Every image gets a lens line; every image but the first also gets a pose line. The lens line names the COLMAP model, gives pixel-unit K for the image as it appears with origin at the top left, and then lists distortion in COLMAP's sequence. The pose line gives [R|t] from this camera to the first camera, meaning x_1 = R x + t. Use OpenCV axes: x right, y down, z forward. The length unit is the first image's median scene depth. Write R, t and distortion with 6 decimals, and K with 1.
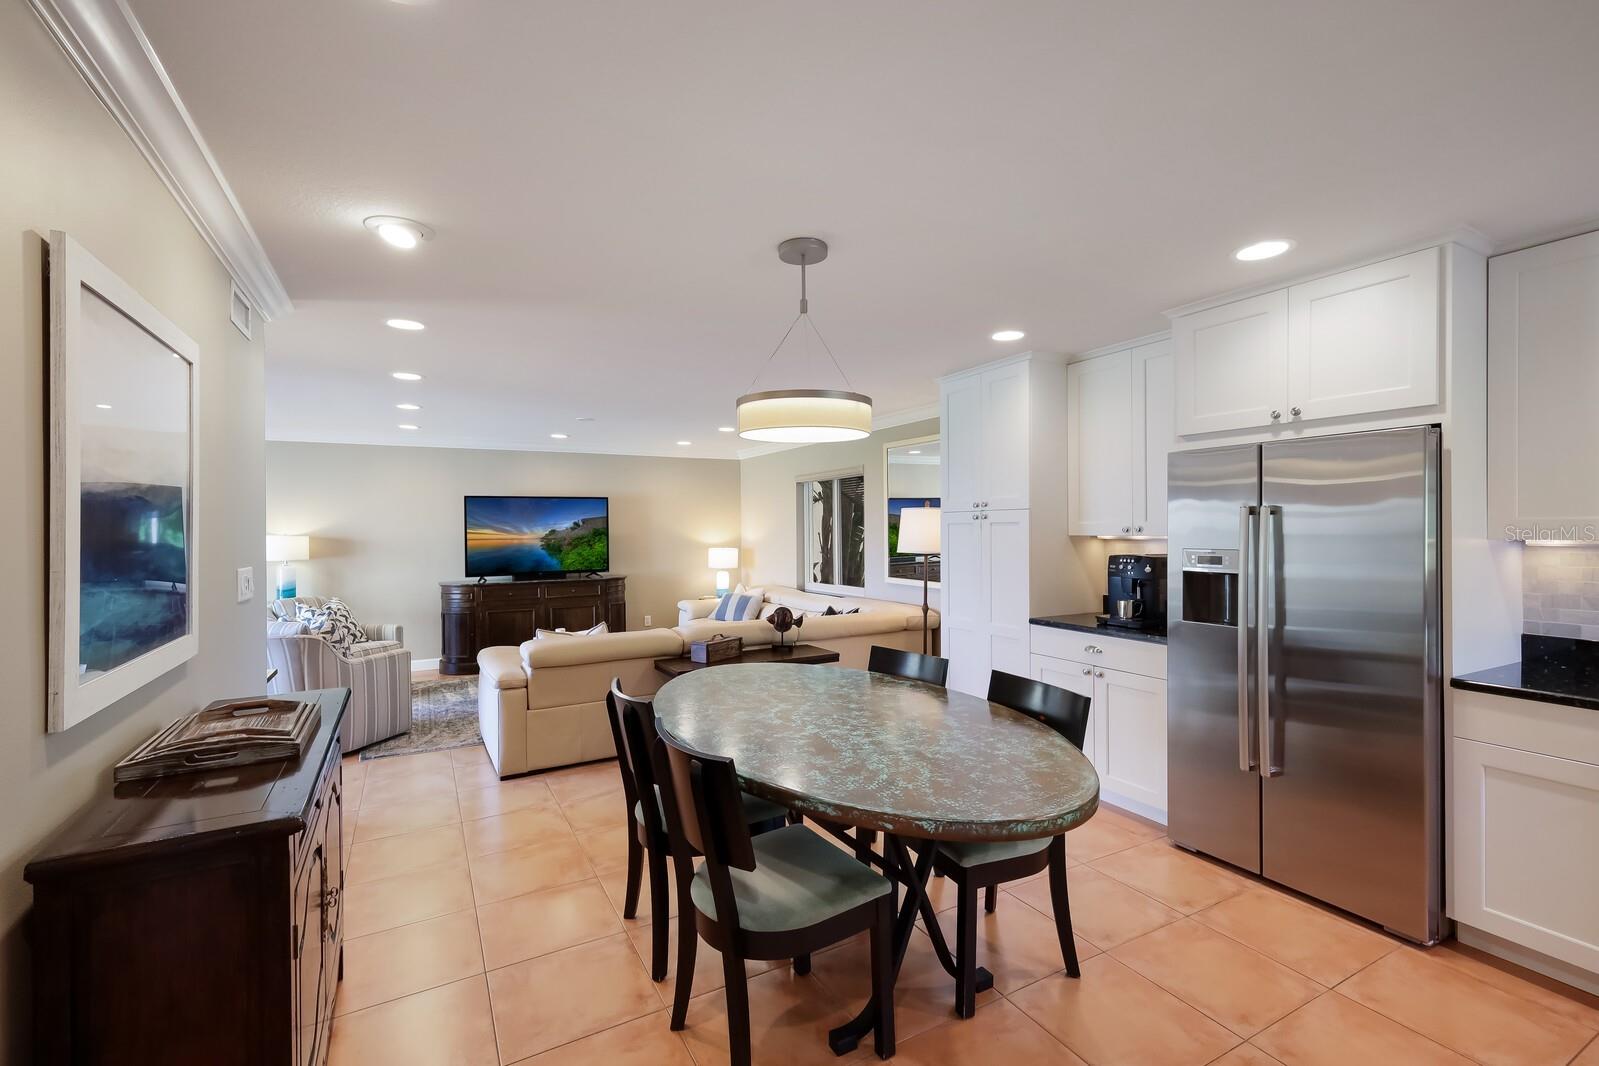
lens RADIAL K [[704.4, 0, 799.5], [0, 704.4, 533.0], [0, 0, 1]] dist [0.012769, 0.000661]
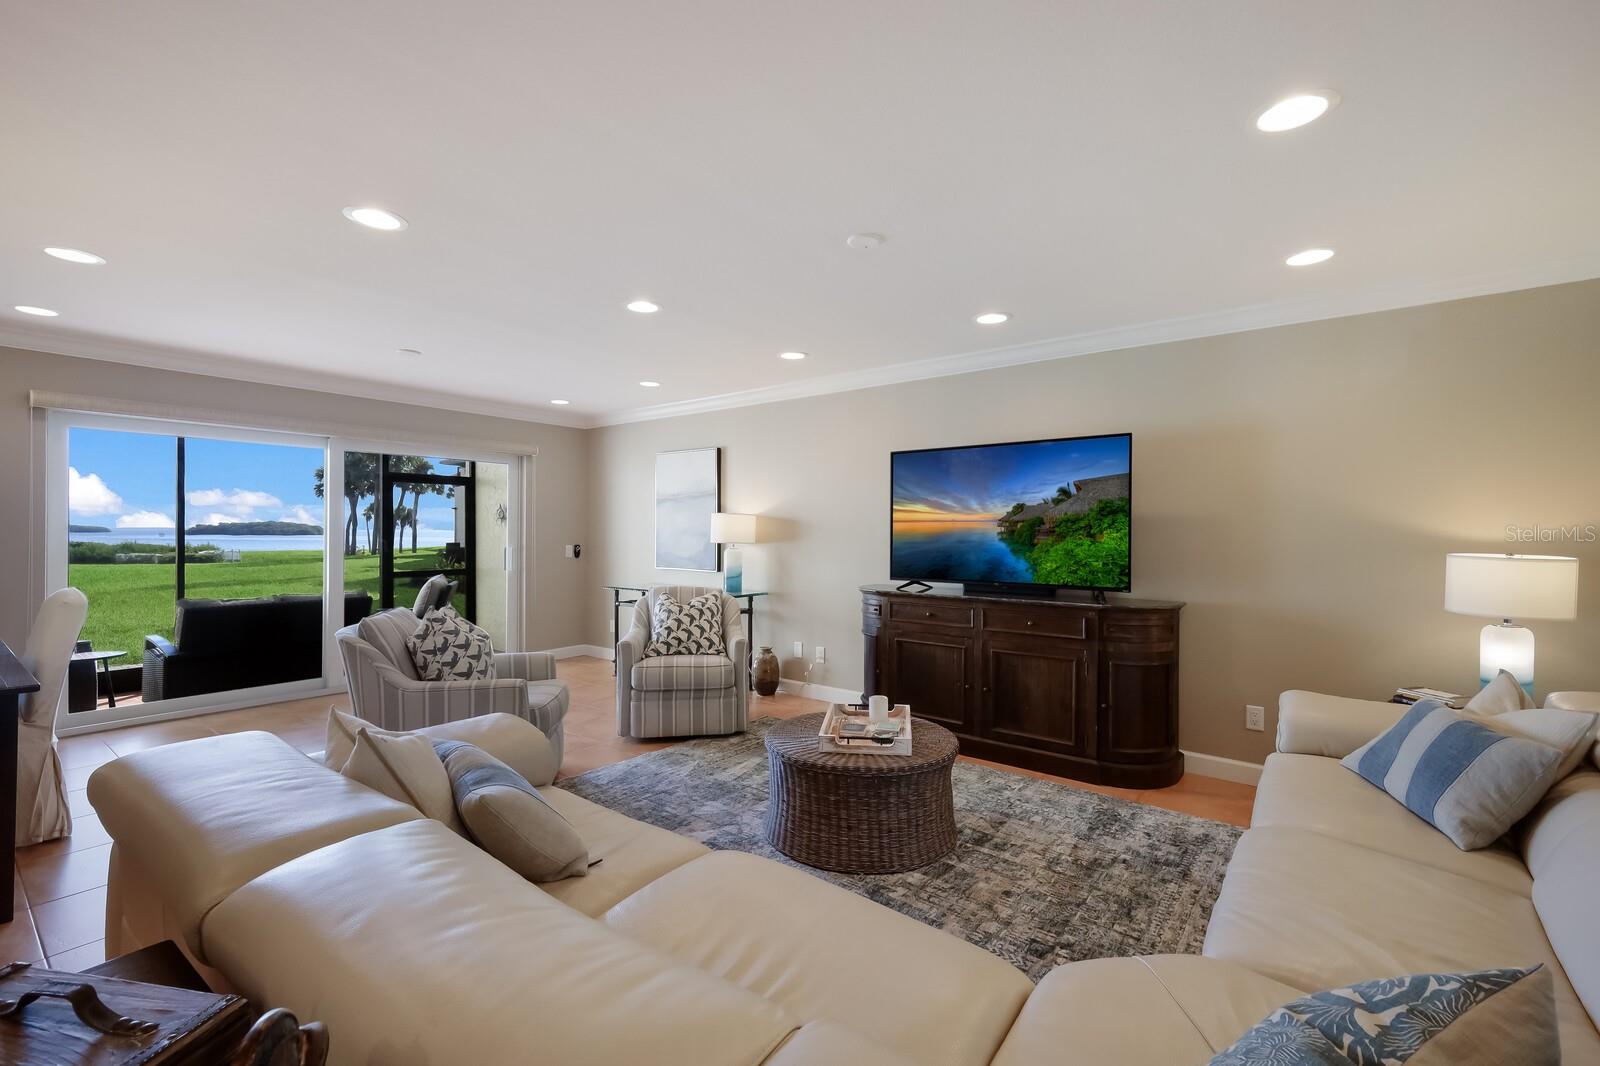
lens RADIAL K [[692.0, 0, 803.9], [0, 692.0, 537.9], [0, 0, 1]] dist [0.017003, -0.000222]
pose [[0.396481, 0.019703, -0.917831, 0.075064], [-0.016855, 0.999757, 0.014180, 0.018564], [0.917888, 0.009848, 0.396717, 0.729299]]
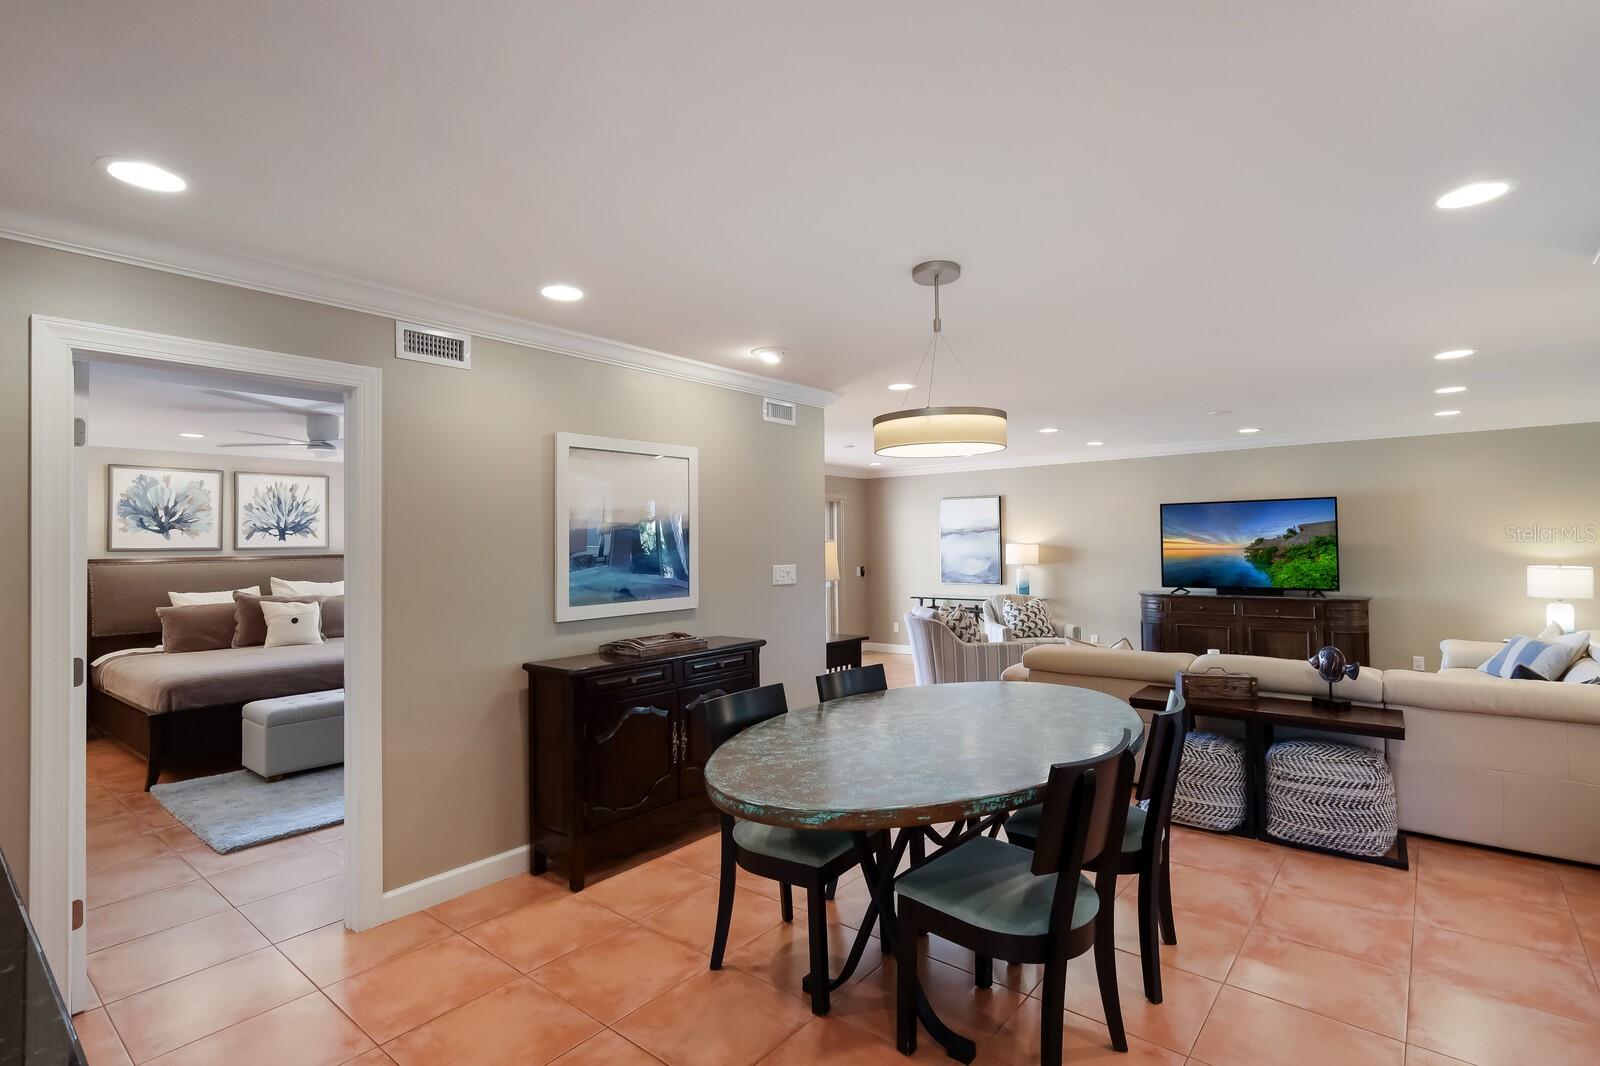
lens RADIAL K [[766.6, 0, 800.0], [0, 766.6, 533.0], [0, 0, 1]] dist [0.010293, 0.000039]
pose [[0.371980, -0.009418, -0.928193, 0.355063], [0.001210, 0.999953, -0.009661, -0.003035], [0.928240, 0.002471, 0.371974, 0.146546]]
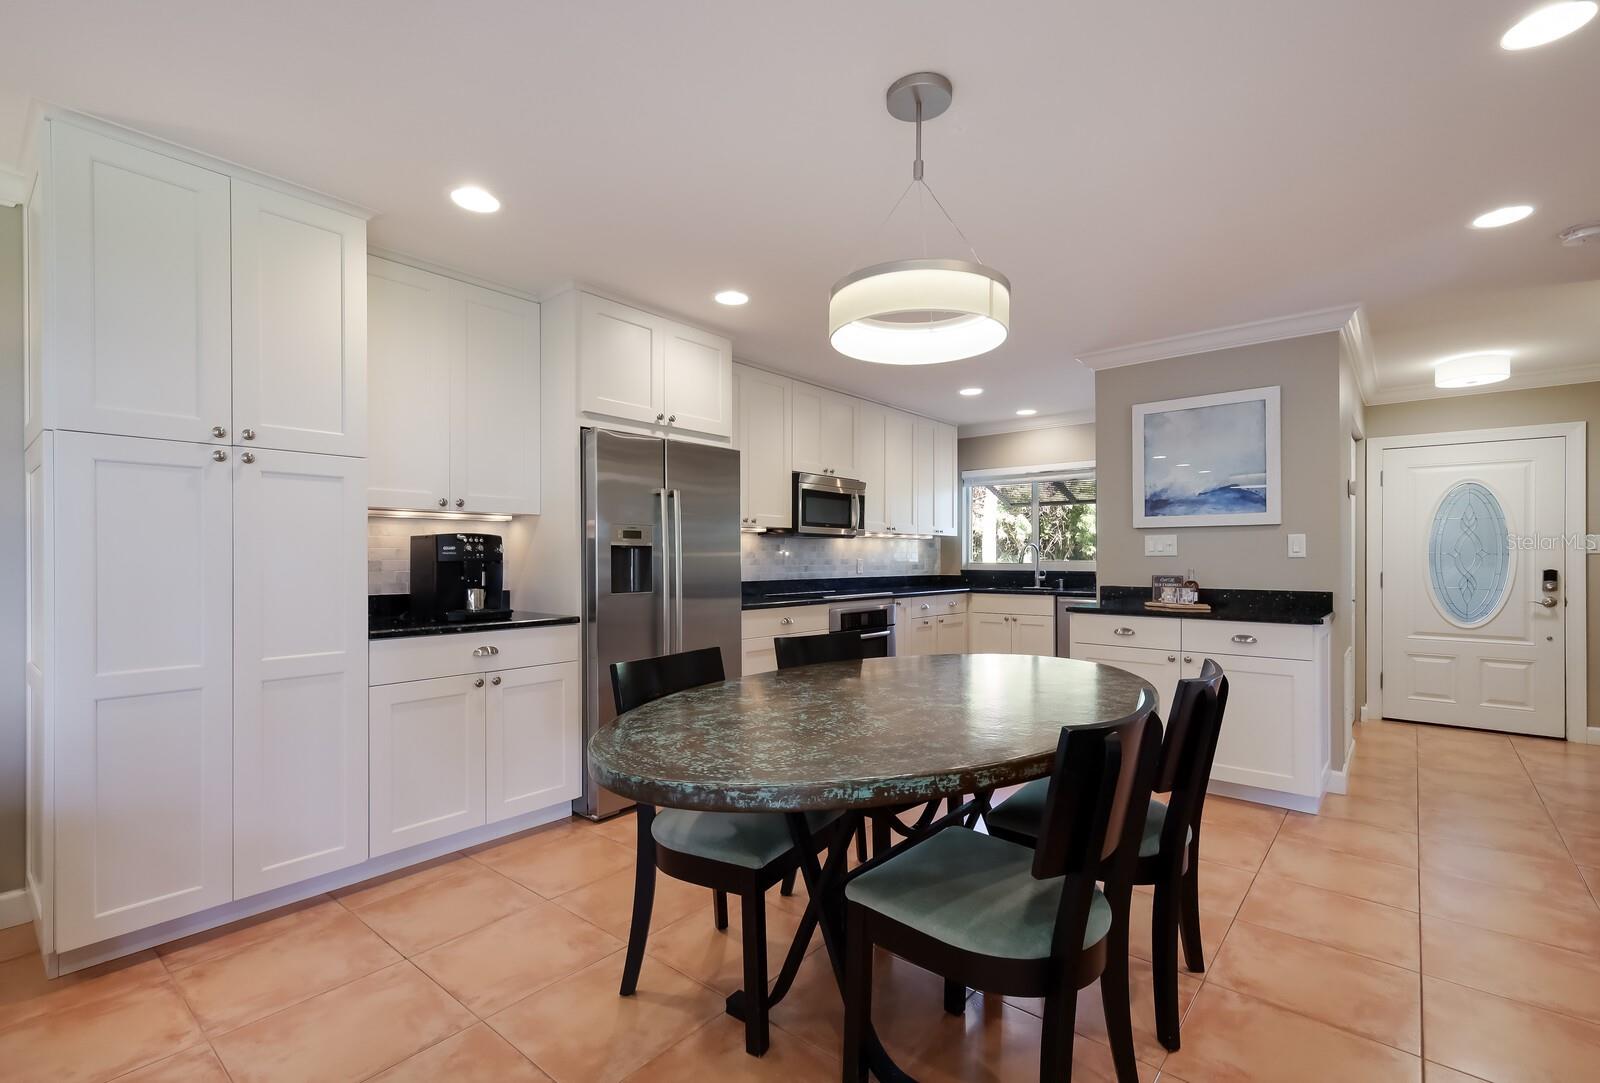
lens RADIAL K [[720.2, 0, 808.4], [0, 720.2, 557.9], [0, 0, 1]] dist [0.020295, 0.000032]
pose [[-0.365597, 0.005809, 0.930755, -0.247332], [0.010225, 0.999945, -0.002225, 0.035441], [-0.930717, 0.008703, -0.365637, 0.513827]]
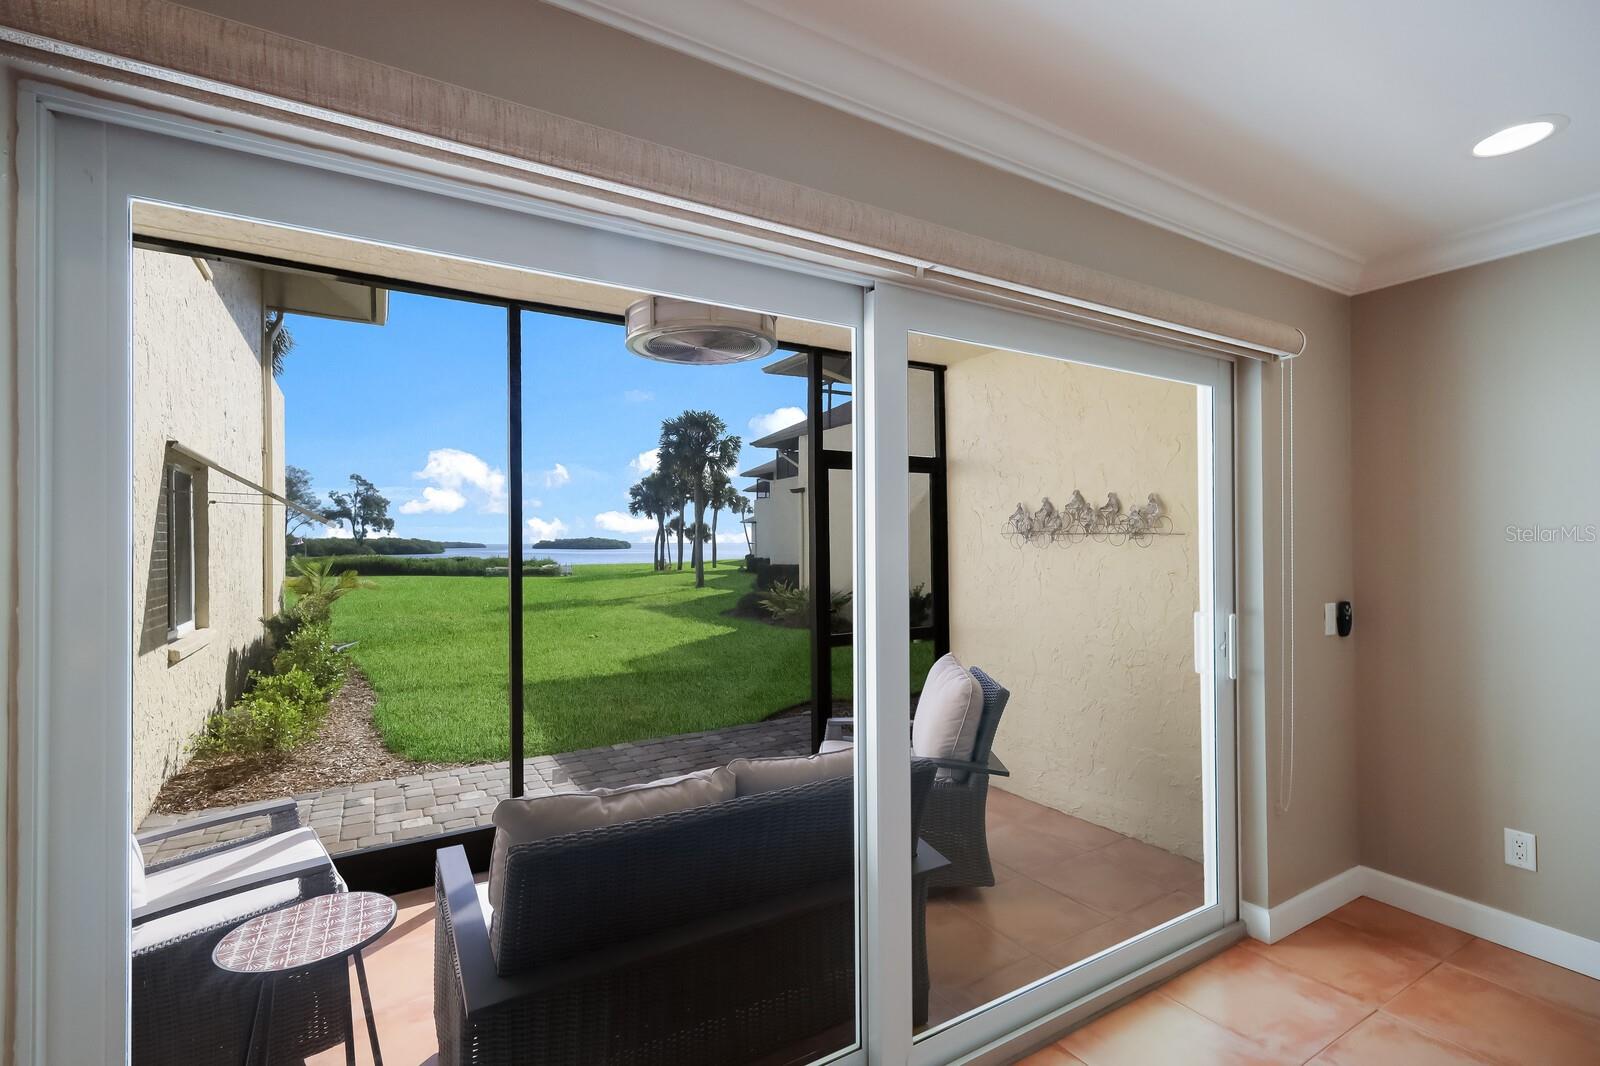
lens RADIAL K [[729.6, 0, 803.3], [0, 729.6, 540.9], [0, 0, 1]] dist [0.009394, 0.000277]
pose [[0.039386, 0.007543, -0.999196, -0.616926], [-0.001760, 0.999970, 0.007479, 0.013220], [0.999223, 0.001464, 0.039398, 0.510648]]
